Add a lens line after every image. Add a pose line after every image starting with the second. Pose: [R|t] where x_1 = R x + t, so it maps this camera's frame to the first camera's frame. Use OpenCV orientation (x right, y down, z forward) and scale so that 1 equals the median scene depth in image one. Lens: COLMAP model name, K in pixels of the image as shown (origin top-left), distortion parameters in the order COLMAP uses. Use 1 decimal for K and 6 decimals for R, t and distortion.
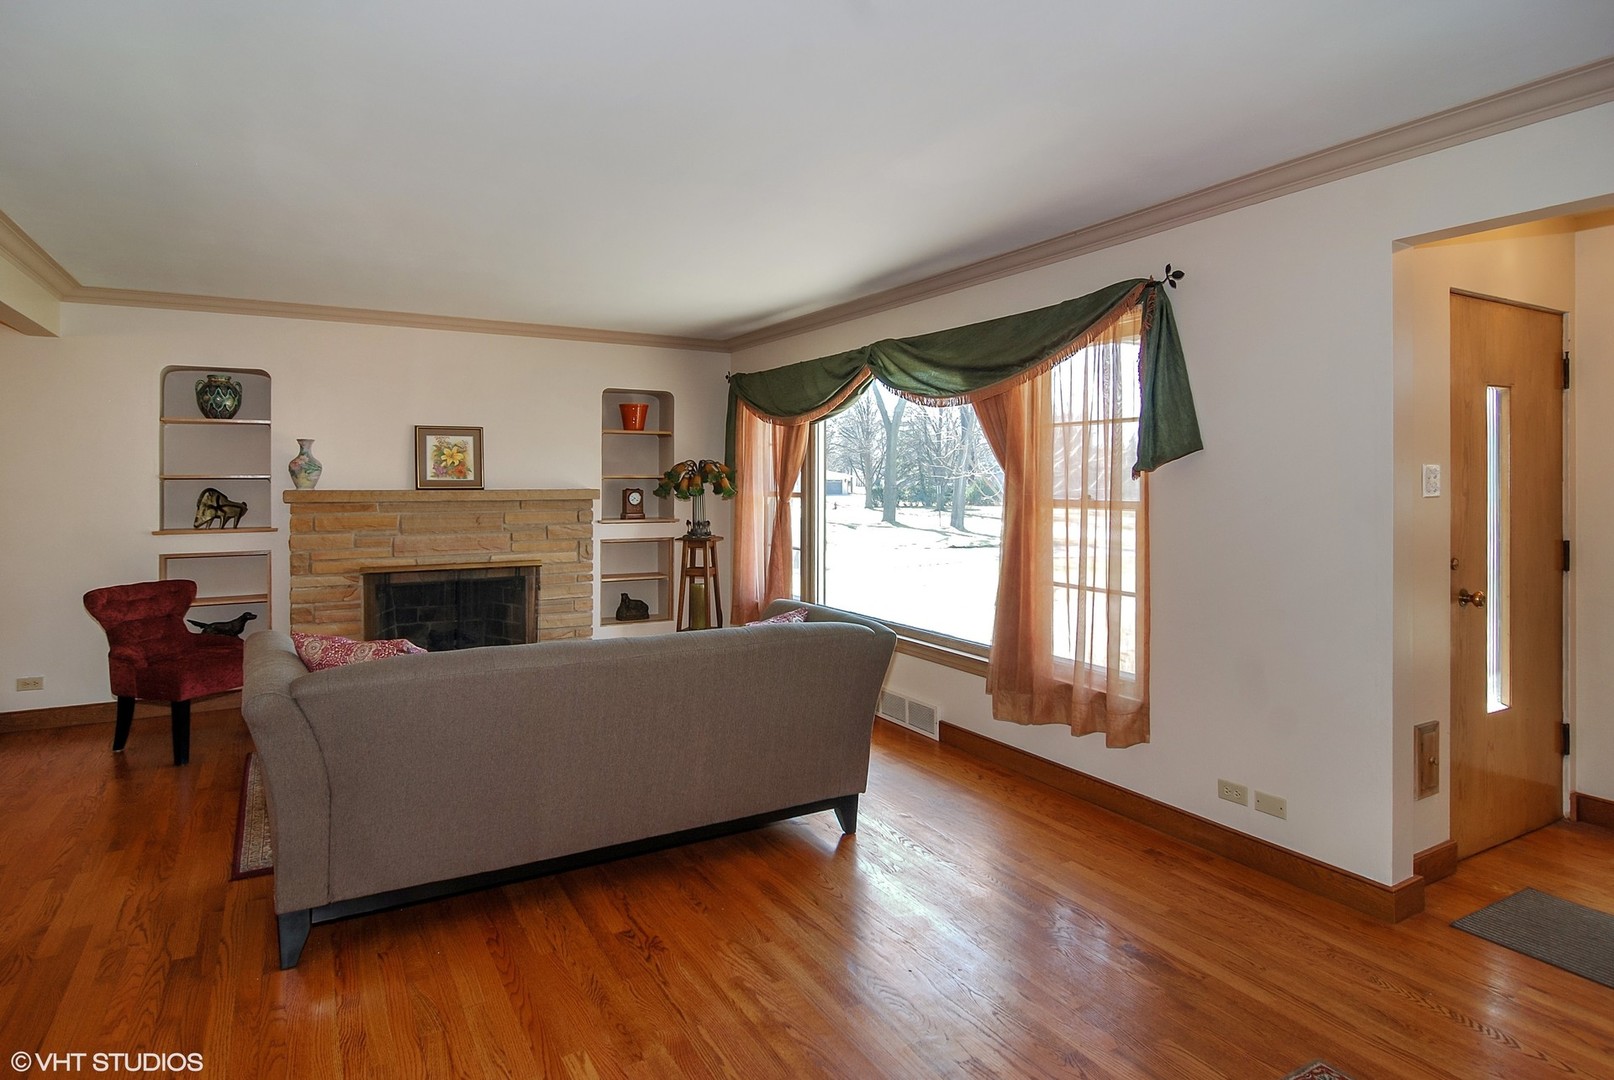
lens RADIAL K [[891.8, 0, 806.4], [0, 891.8, 481.3], [0, 0, 1]] dist [0.001901, 0.000215]
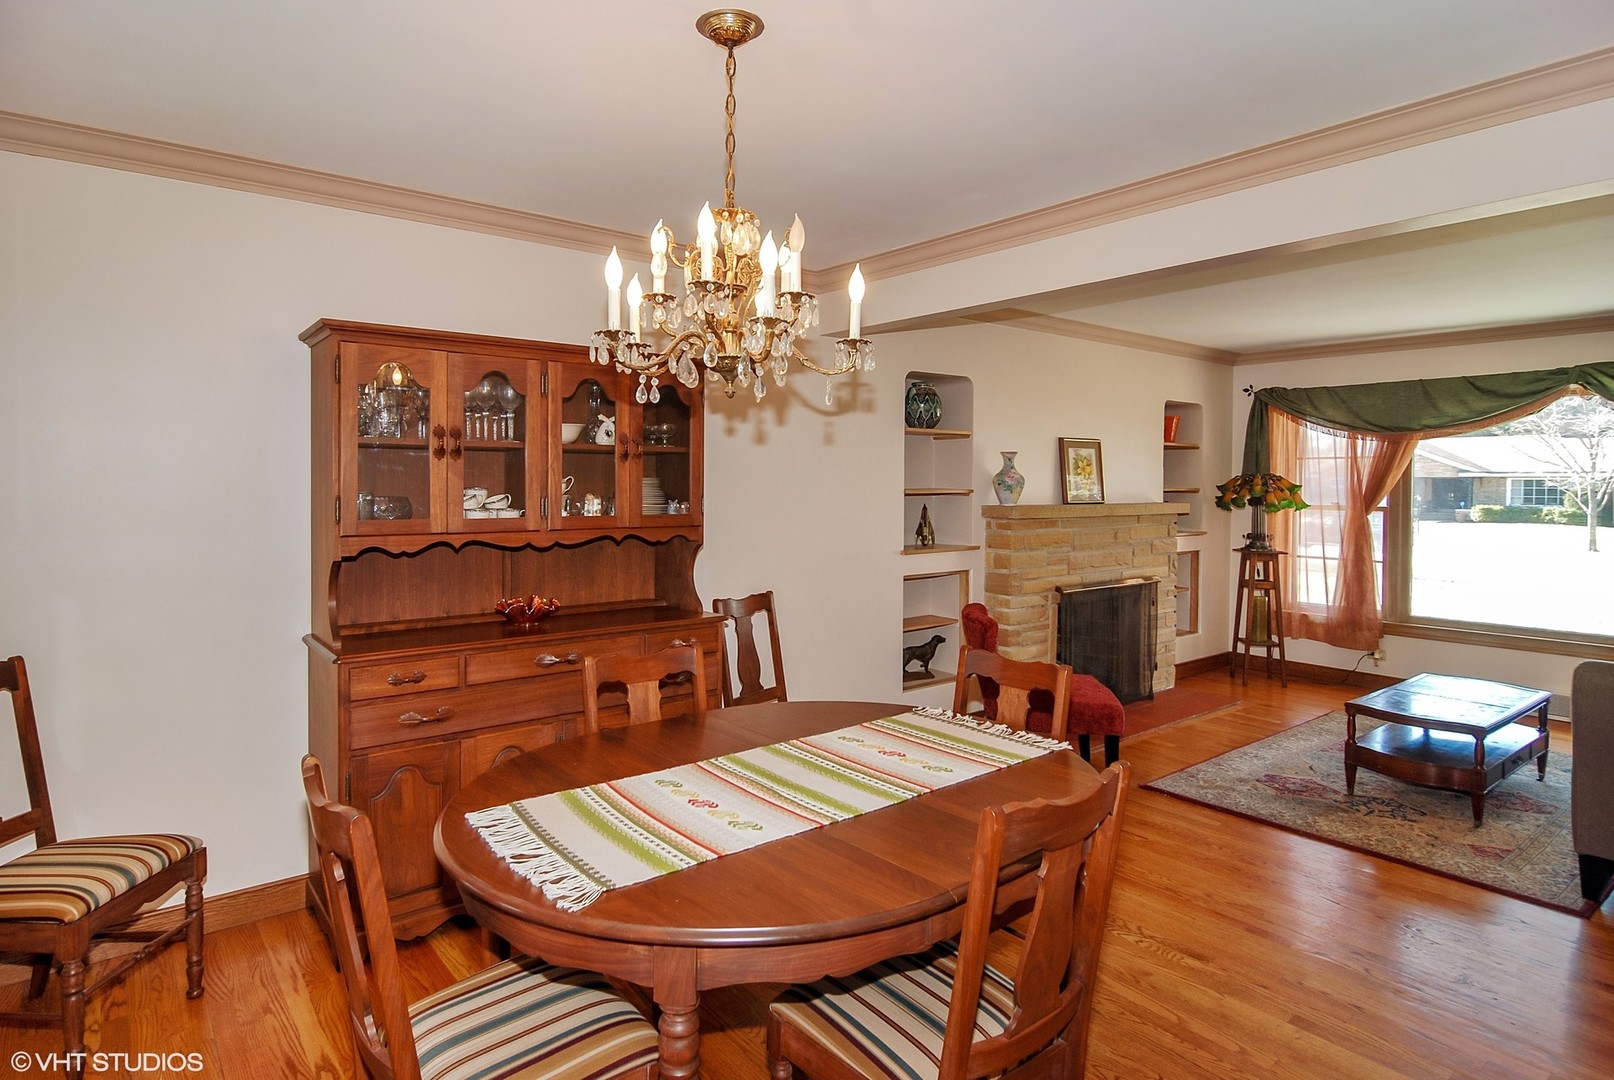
lens RADIAL K [[891.8, 0, 806.4], [0, 891.8, 481.3], [0, 0, 1]] dist [0.001901, 0.000215]
pose [[0.988665, 0.002869, 0.150112, -0.861196], [-0.002693, 0.999995, -0.001380, -0.012943], [-0.150115, 0.000960, 0.988668, 0.089536]]
